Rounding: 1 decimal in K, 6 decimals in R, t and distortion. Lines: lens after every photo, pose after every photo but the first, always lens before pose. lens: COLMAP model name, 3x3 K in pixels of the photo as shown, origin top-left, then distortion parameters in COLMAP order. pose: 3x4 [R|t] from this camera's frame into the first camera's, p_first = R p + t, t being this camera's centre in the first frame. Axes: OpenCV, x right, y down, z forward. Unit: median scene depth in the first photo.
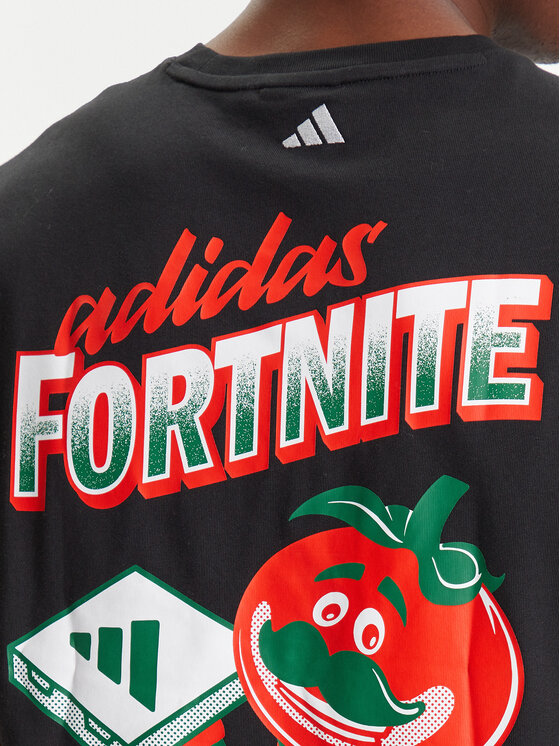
lens RADIAL K [[2344.8, 0, 280.2], [0, 2344.8, 373.3], [0, 0, 1]] dist [-0.262494, 0.000000]
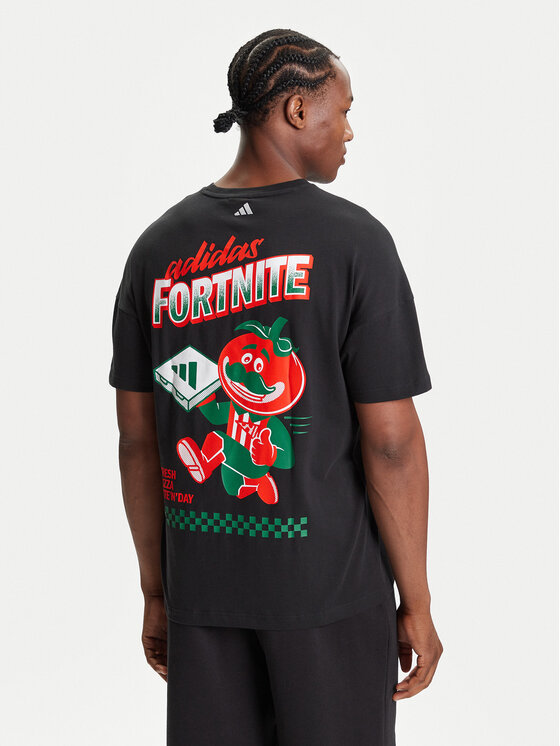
lens RADIAL K [[1178.9, 0, 279.8], [0, 1178.9, 372.2], [0, 0, 1]] dist [-0.035529, 0.000000]
pose [[0.984719, -0.021635, 0.172804, -0.219765], [0.013310, 0.998701, 0.049189, 0.041041], [-0.173644, -0.046137, 0.983727, -0.624793]]
